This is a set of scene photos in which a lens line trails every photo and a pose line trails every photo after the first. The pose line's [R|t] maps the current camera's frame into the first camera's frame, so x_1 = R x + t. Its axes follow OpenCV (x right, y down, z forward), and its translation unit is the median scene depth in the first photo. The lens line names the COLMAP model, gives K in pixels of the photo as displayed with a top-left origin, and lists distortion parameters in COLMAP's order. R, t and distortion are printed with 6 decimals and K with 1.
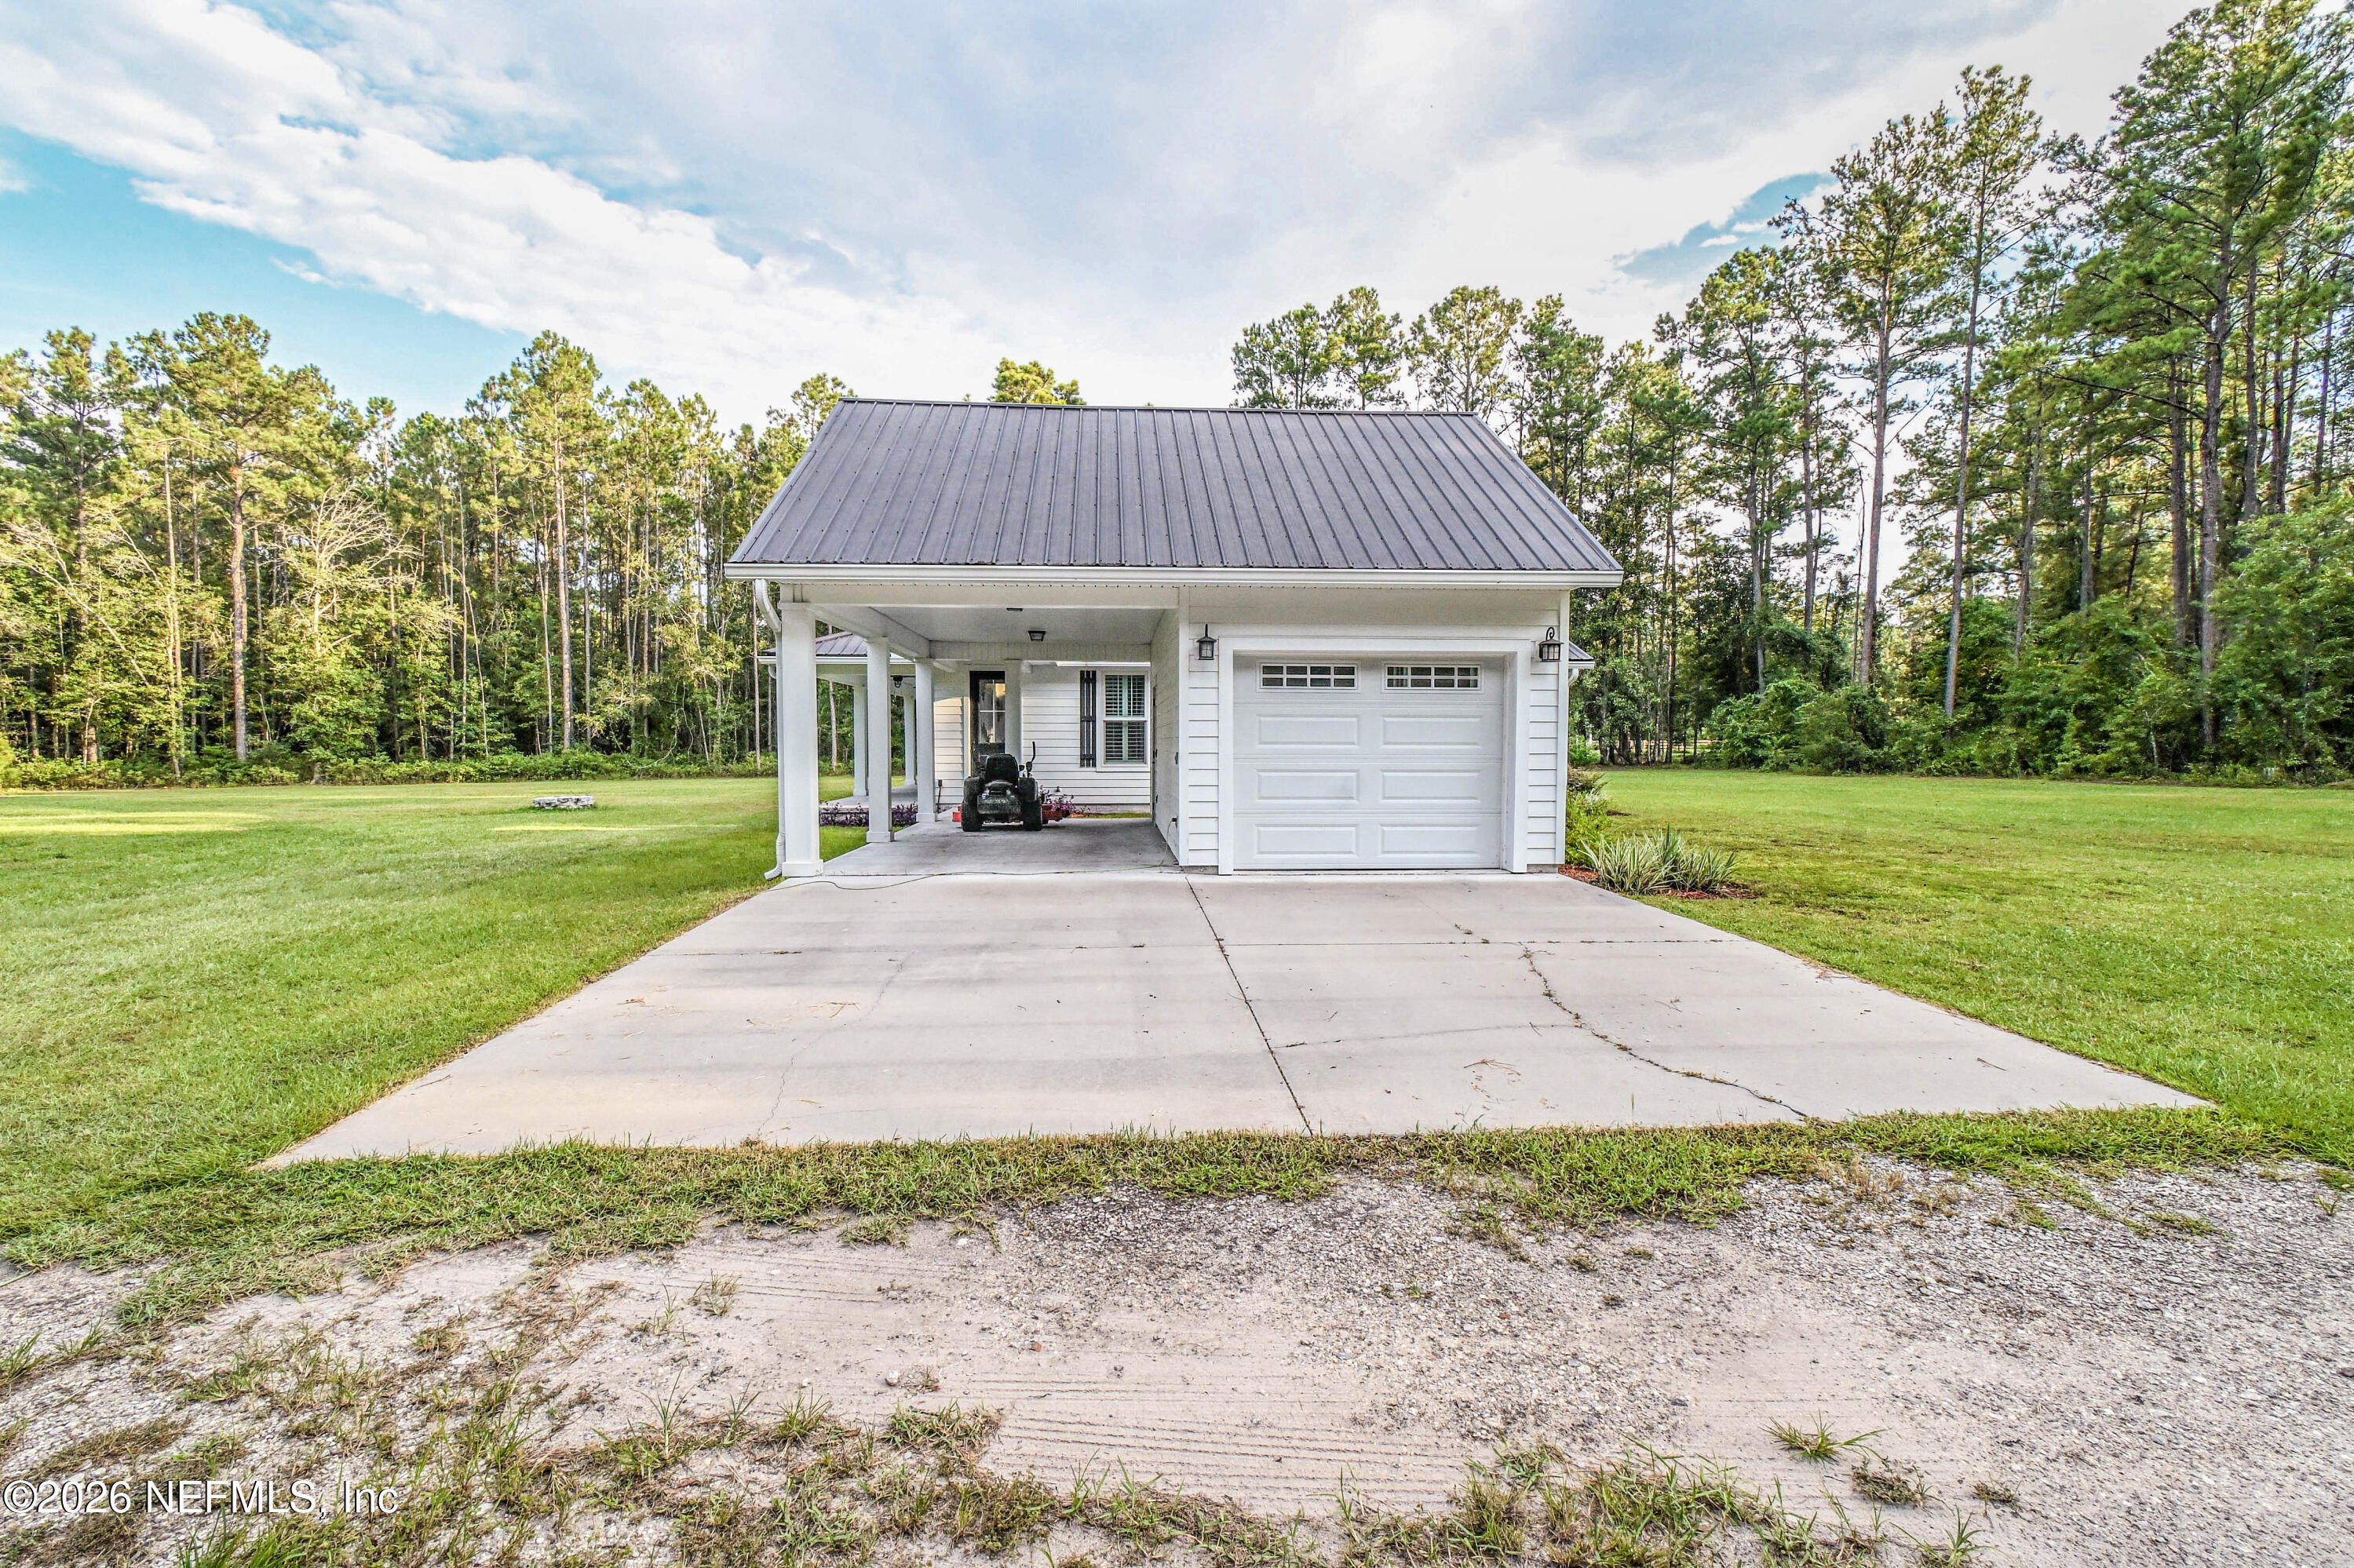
lens RADIAL K [[1075.9, 0, 1175.8], [0, 1075.9, 791.4], [0, 0, 1]] dist [0.001295, -0.004632]
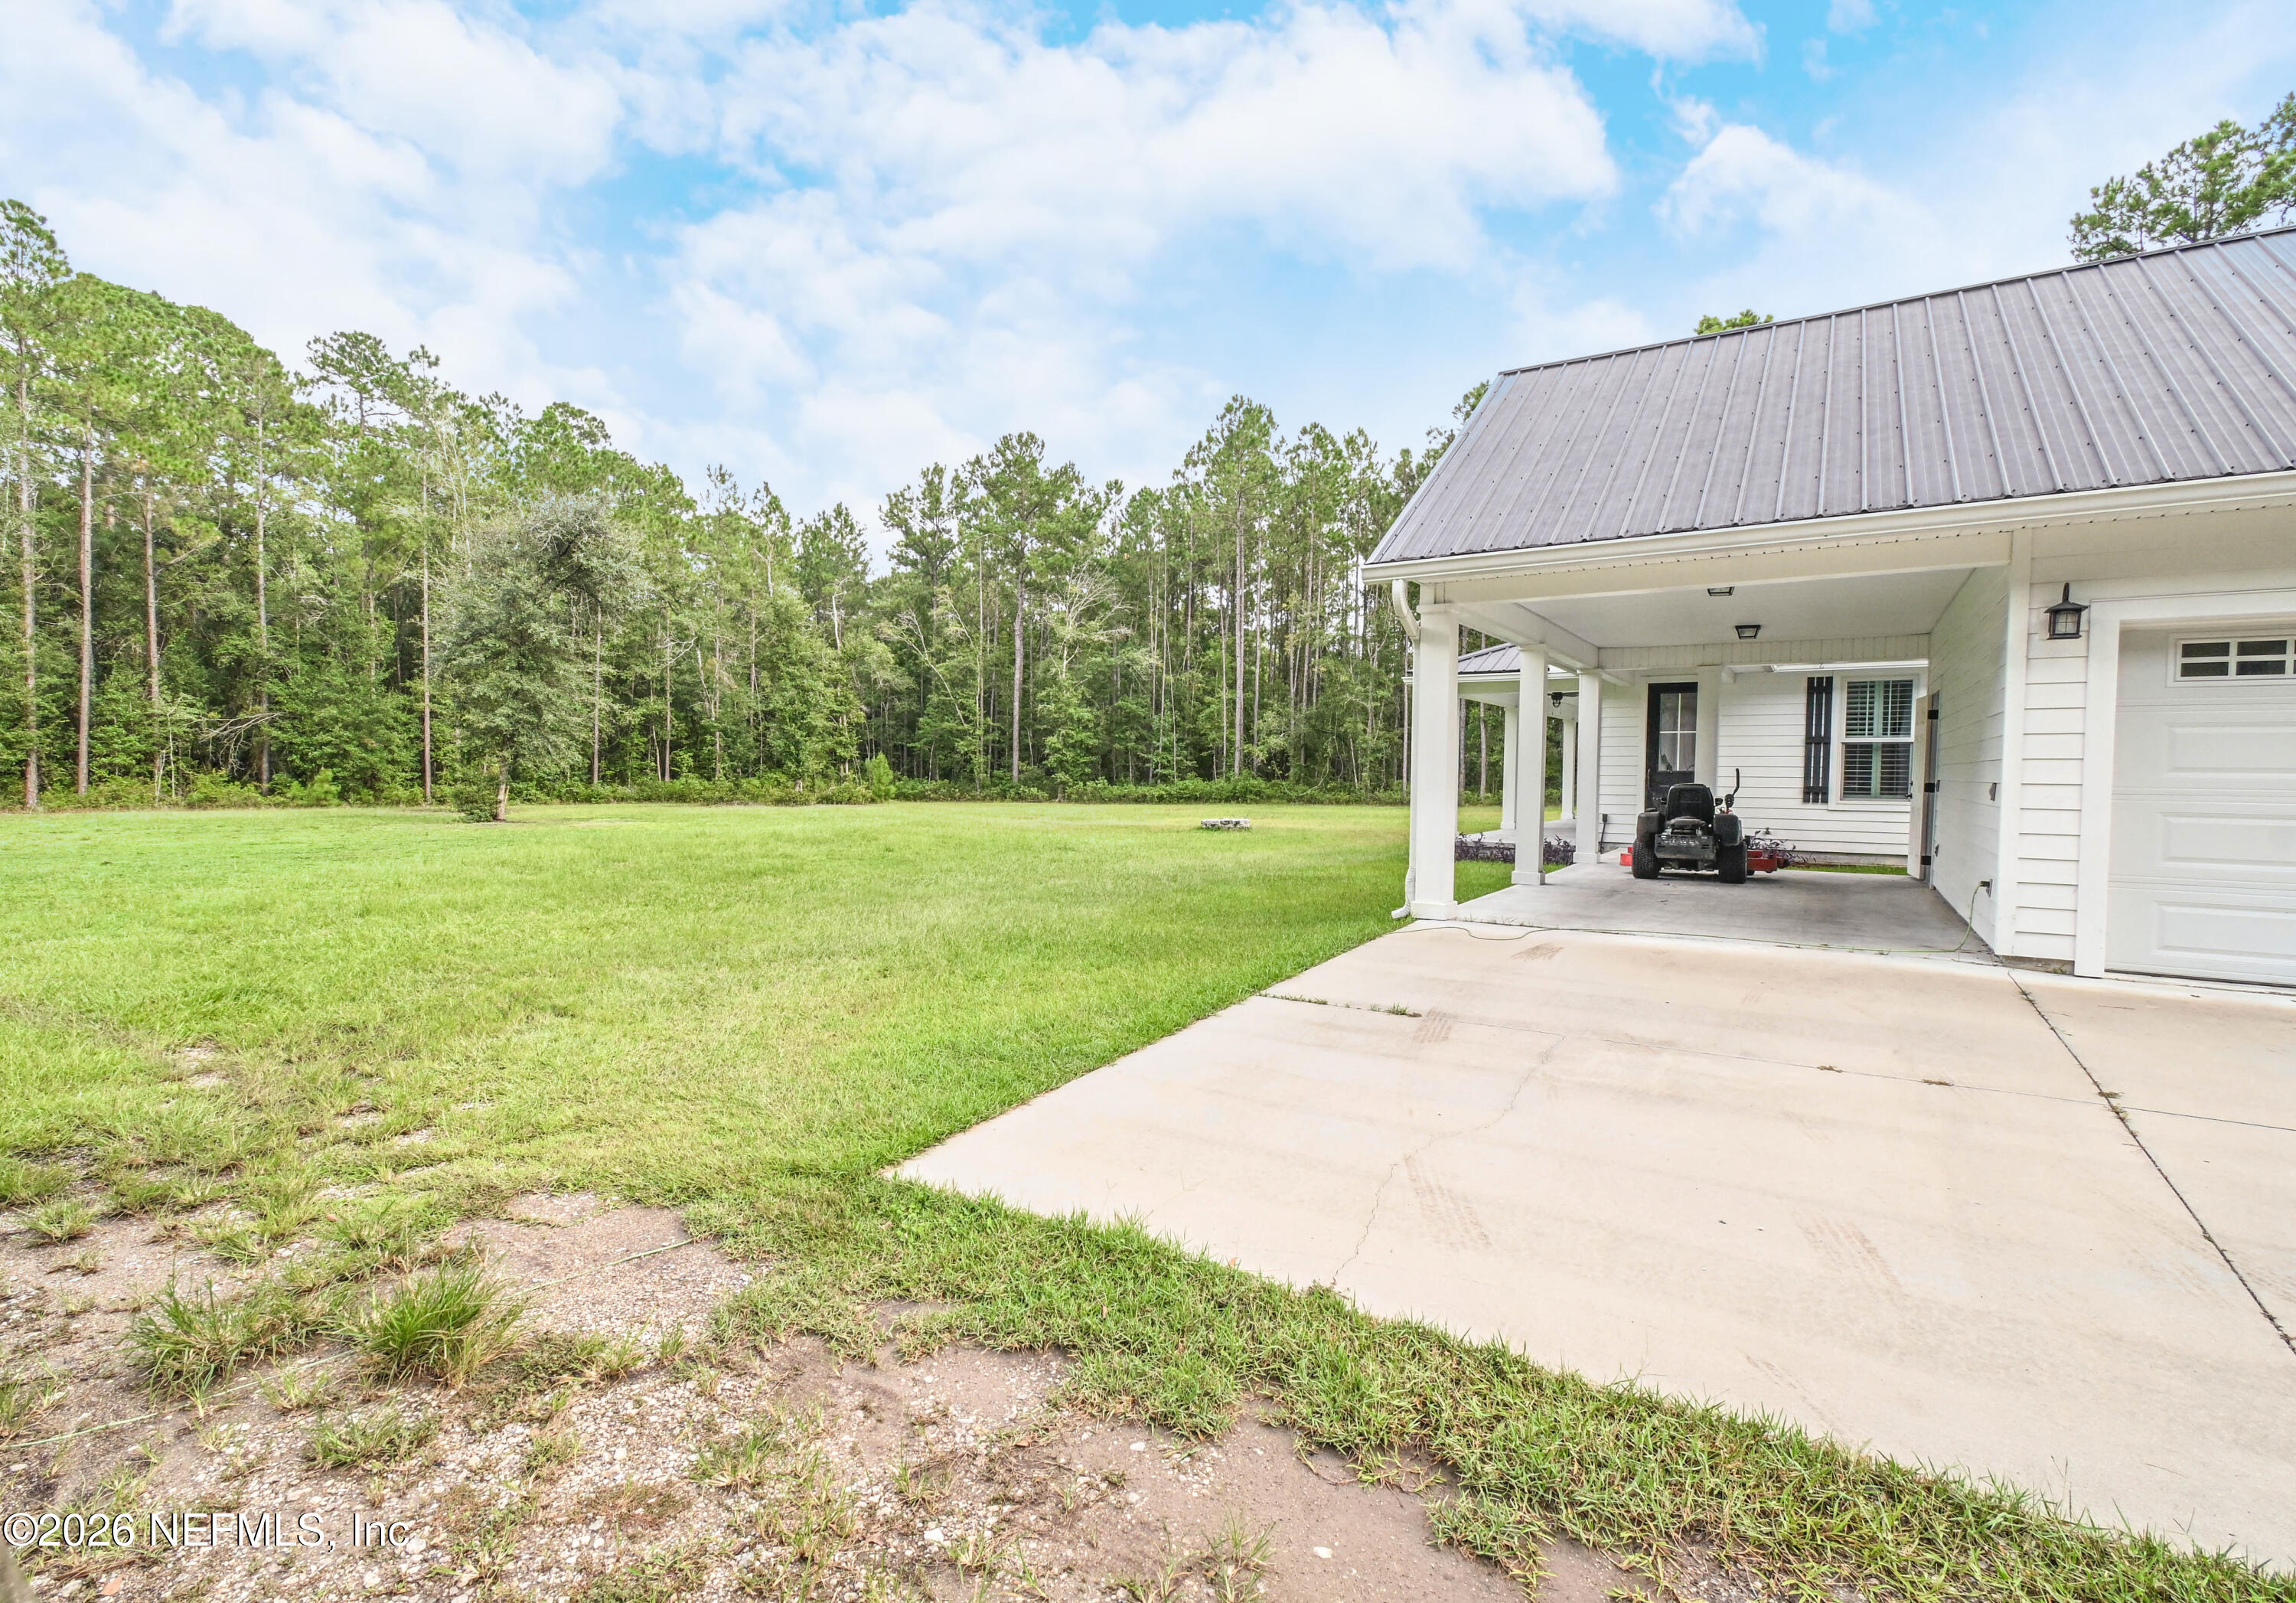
lens RADIAL K [[1031.8, 0, 1142.1], [0, 1031.8, 813.3], [0, 0, 1]] dist [0.010645, -0.002170]
pose [[0.806910, 0.031678, -0.589824, -0.025866], [-0.038307, 0.999265, 0.001261, 0.000987], [0.589431, 0.021577, 0.807531, 0.102515]]
